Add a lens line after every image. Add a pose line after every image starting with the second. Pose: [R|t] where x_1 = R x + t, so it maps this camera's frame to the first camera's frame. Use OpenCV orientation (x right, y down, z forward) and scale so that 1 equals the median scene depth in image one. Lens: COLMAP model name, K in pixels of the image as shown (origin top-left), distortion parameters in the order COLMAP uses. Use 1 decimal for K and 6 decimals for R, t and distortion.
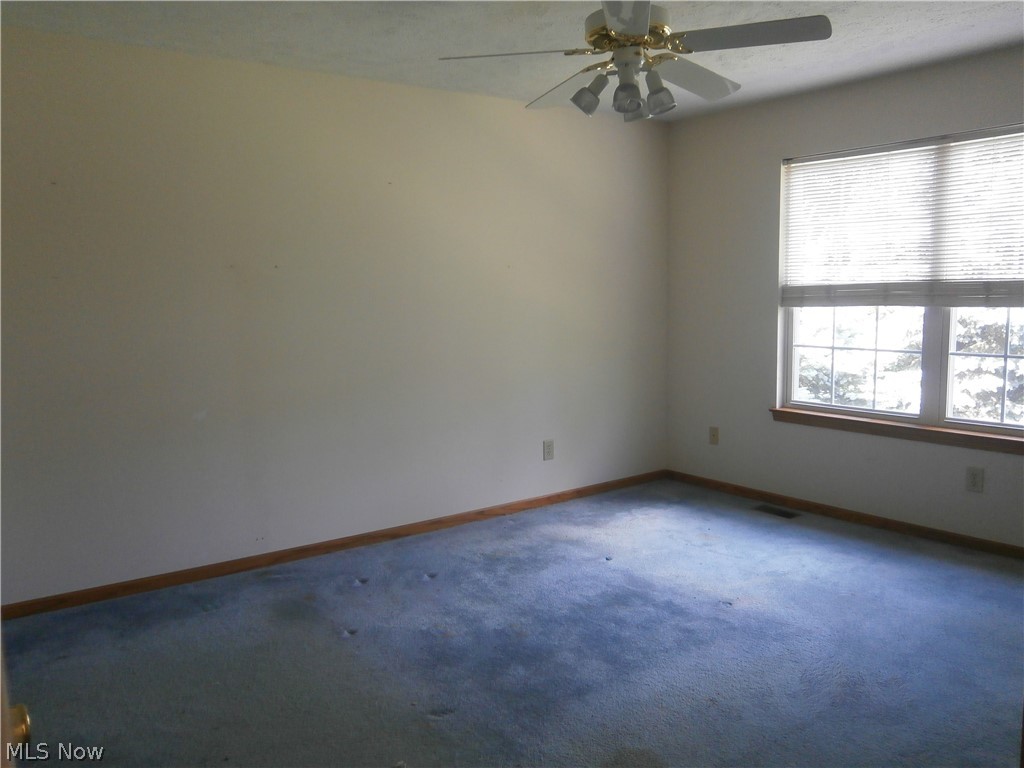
lens RADIAL K [[801.4, 0, 512.0], [0, 801.4, 384.0], [0, 0, 1]] dist [-0.007740, 0.008997]
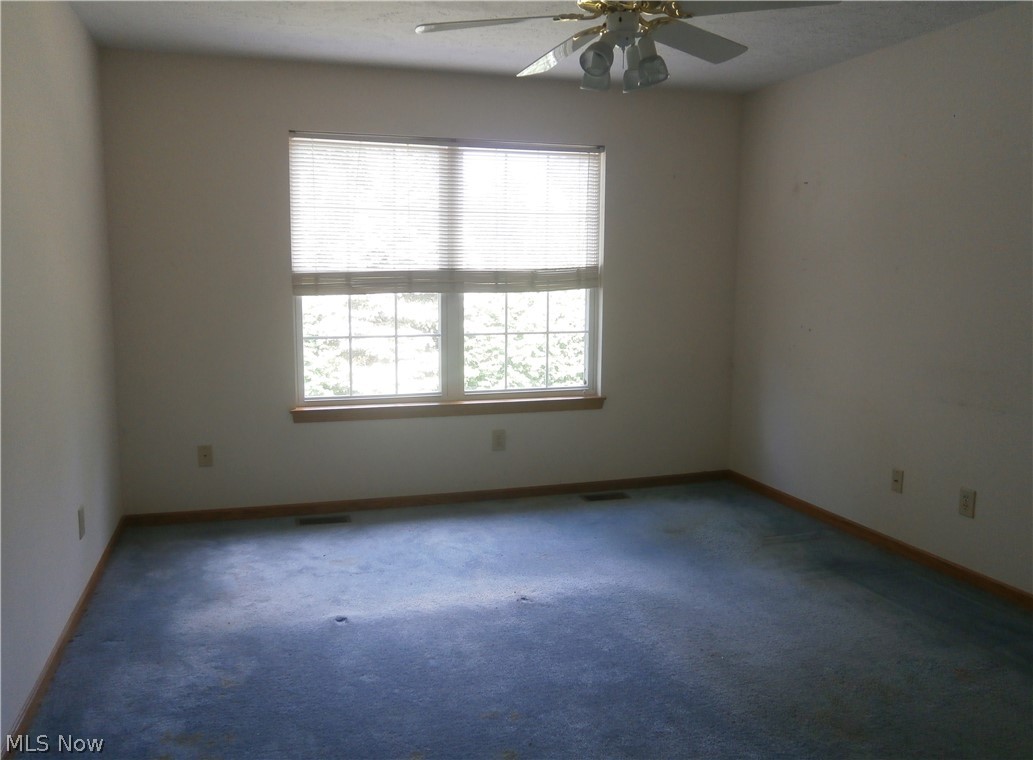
lens RADIAL K [[812.6, 0, 516.5], [0, 812.6, 380.0], [0, 0, 1]] dist [0.007755, 0.001919]
pose [[0.387878, -0.105093, 0.915700, -0.462210], [0.106595, 0.991927, 0.068689, -0.043601], [-0.915526, 0.070966, 0.395949, 0.466857]]
